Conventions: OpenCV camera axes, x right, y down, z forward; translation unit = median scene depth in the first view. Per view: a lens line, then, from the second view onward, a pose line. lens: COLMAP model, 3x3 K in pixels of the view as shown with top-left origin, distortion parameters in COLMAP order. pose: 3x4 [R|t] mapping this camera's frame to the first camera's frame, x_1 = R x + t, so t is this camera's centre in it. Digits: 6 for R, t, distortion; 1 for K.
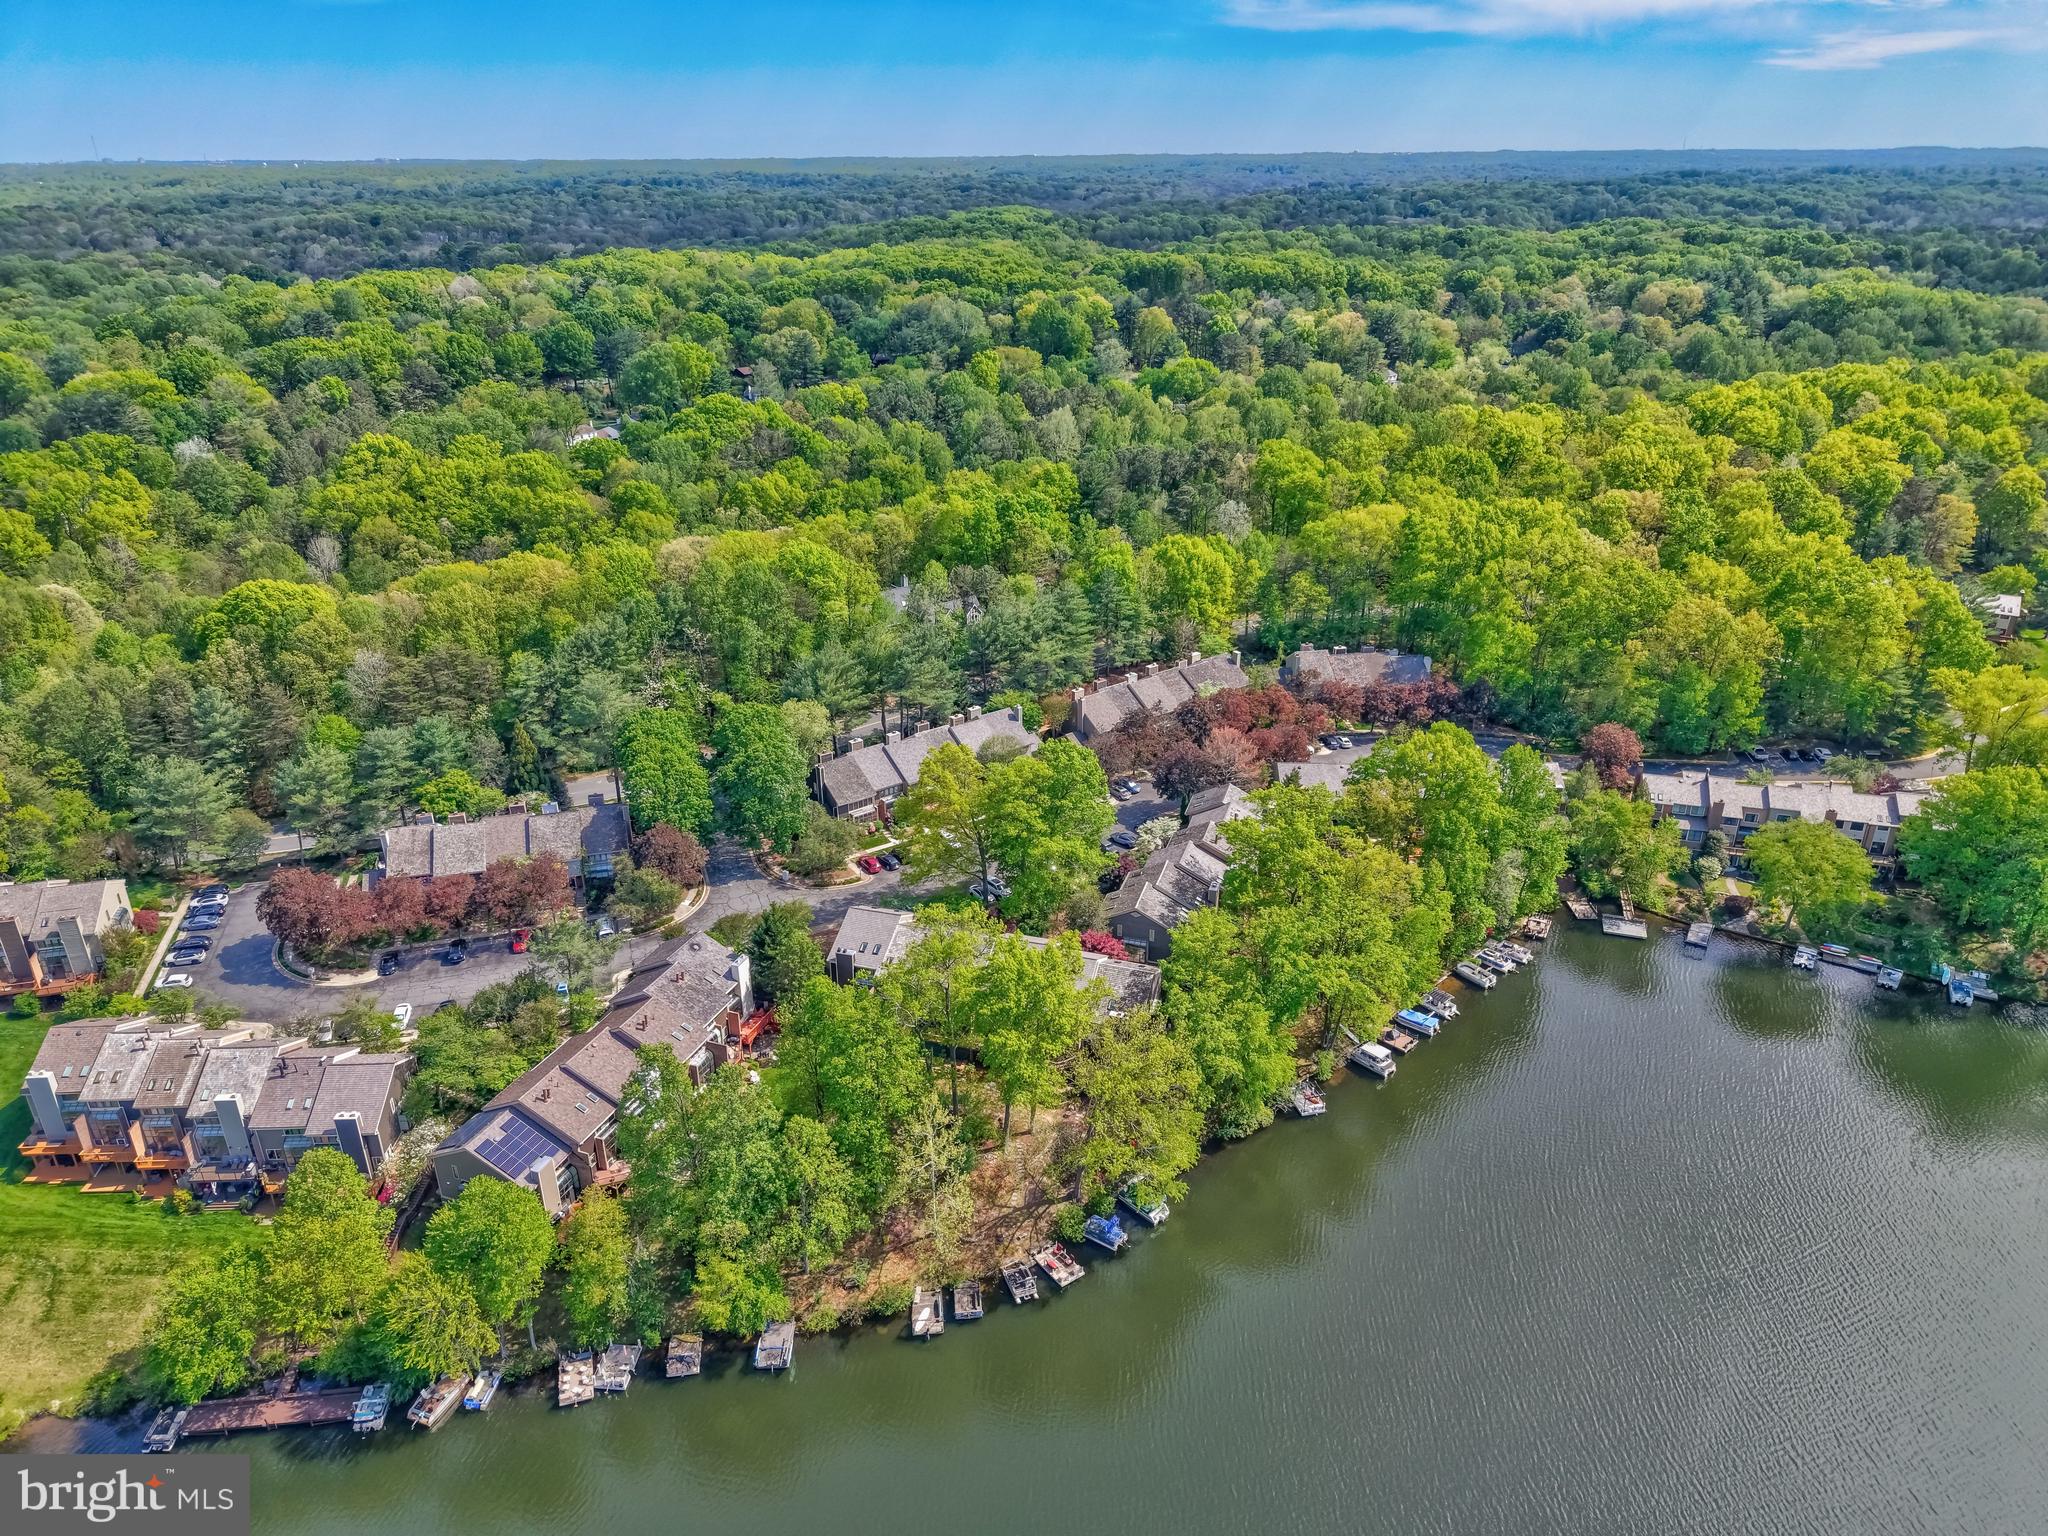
lens RADIAL K [[1393.3, 0, 1024.0], [0, 1393.3, 768.0], [0, 0, 1]] dist [0.020423, -0.006561]
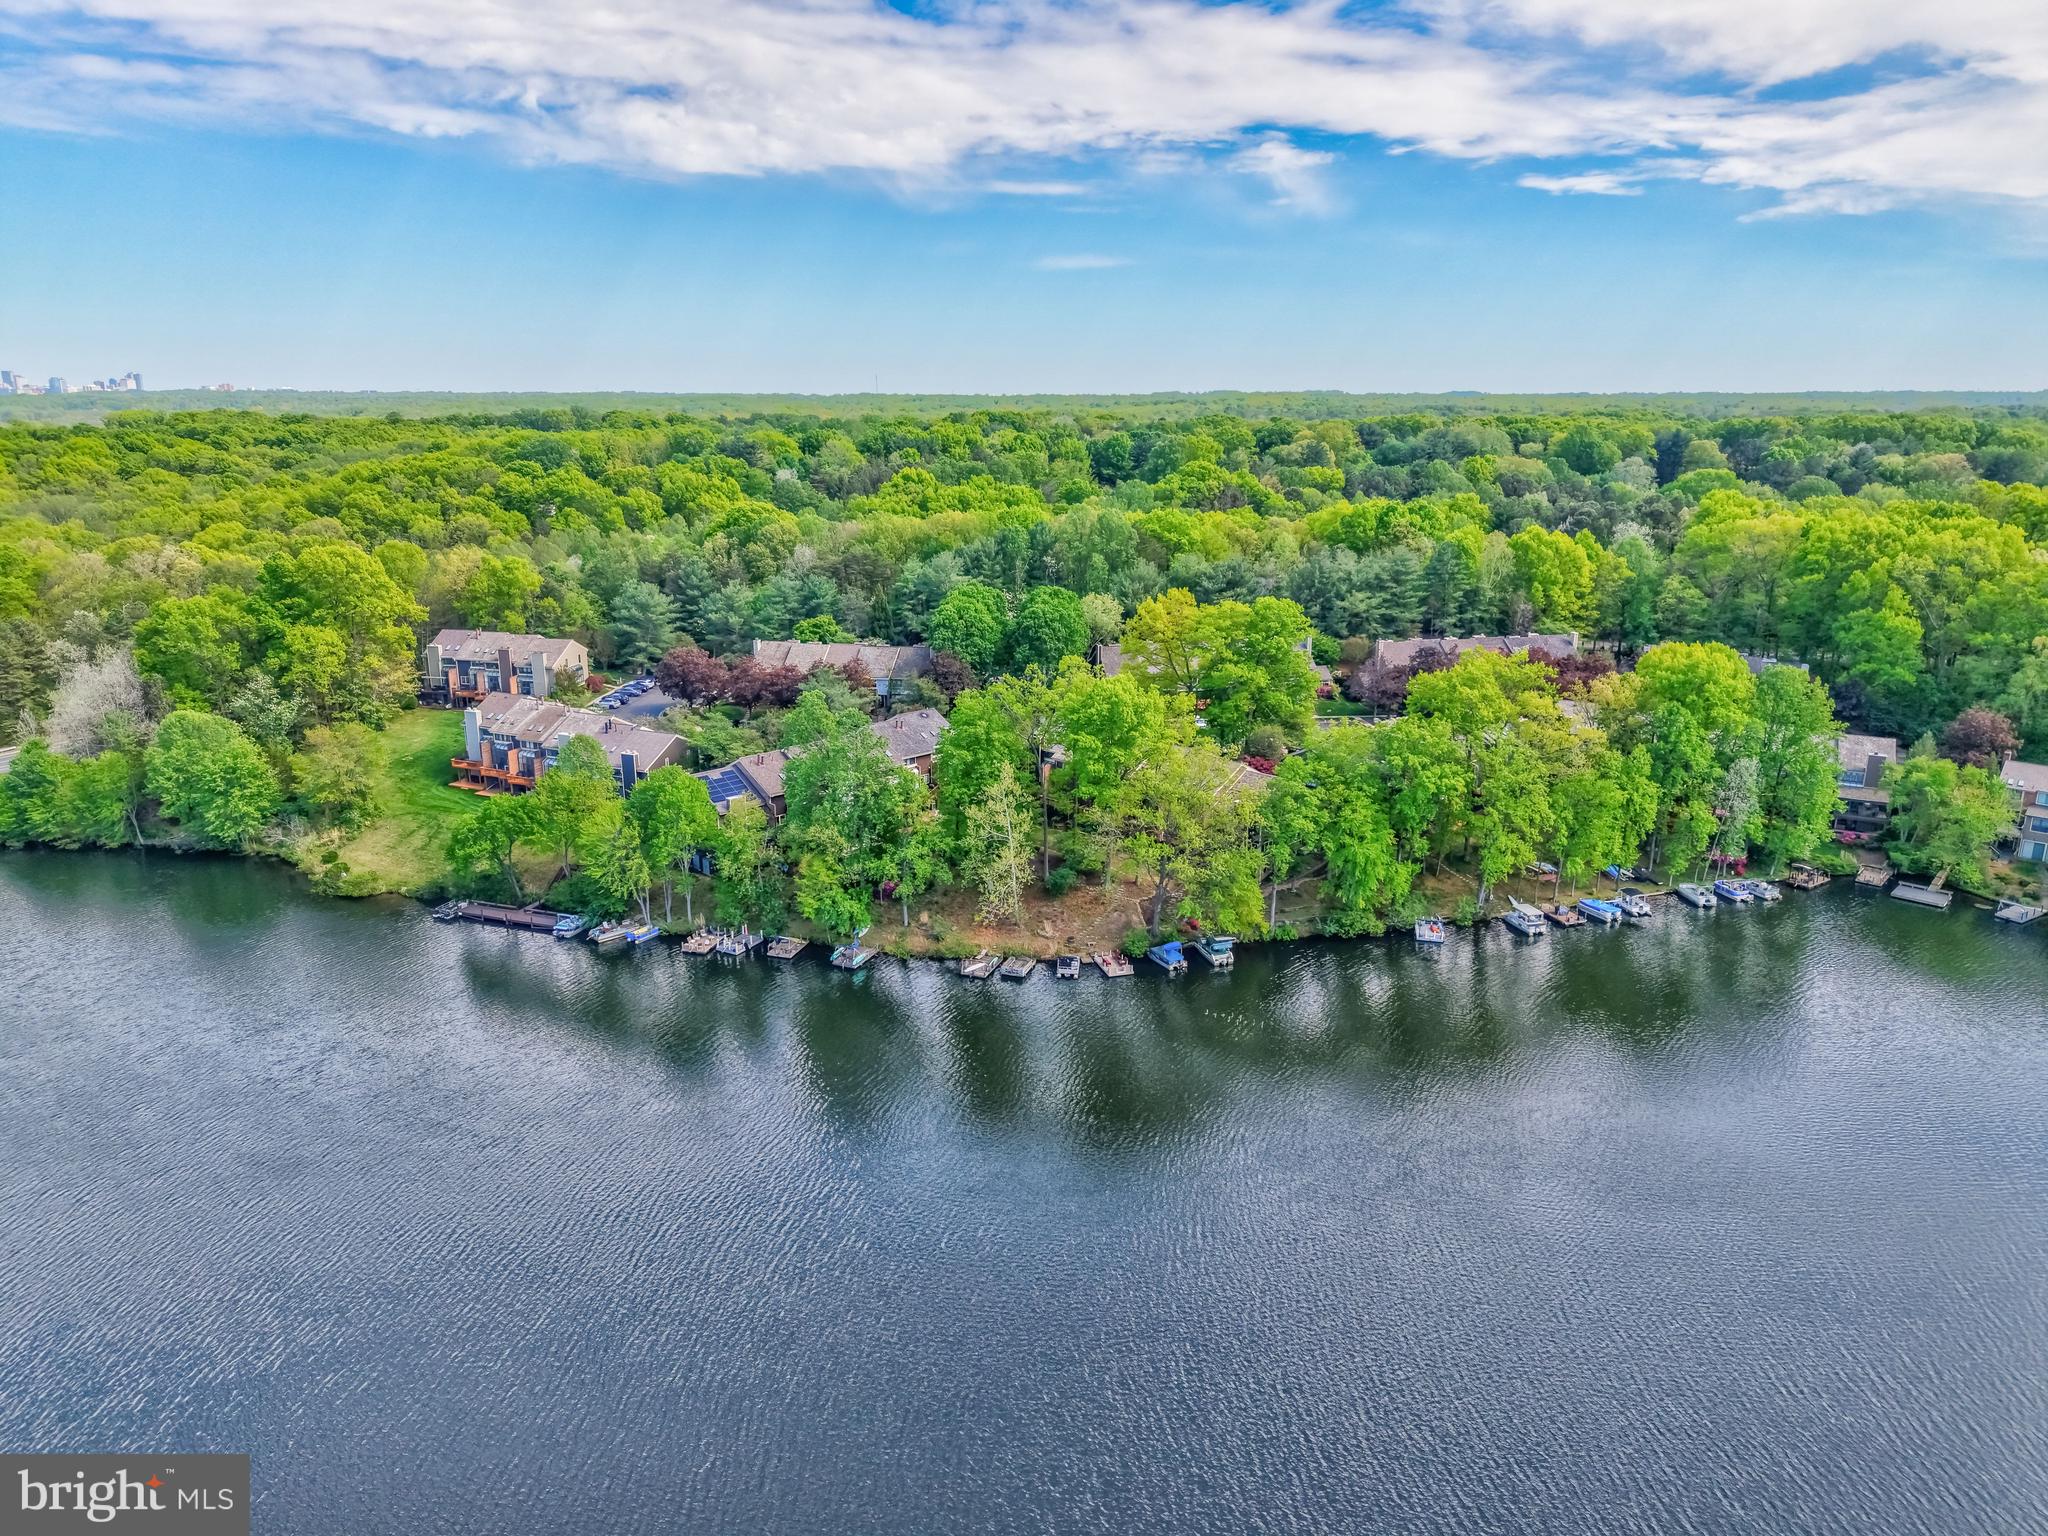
lens RADIAL K [[1393.3, 0, 1024.0], [0, 1393.3, 768.0], [0, 0, 1]] dist [0.020423, -0.006561]
pose [[0.901208, 0.117224, -0.417232, 0.257916], [-0.181112, 0.976497, -0.116843, 0.222385], [0.393729, 0.180866, 0.901258, -0.024829]]
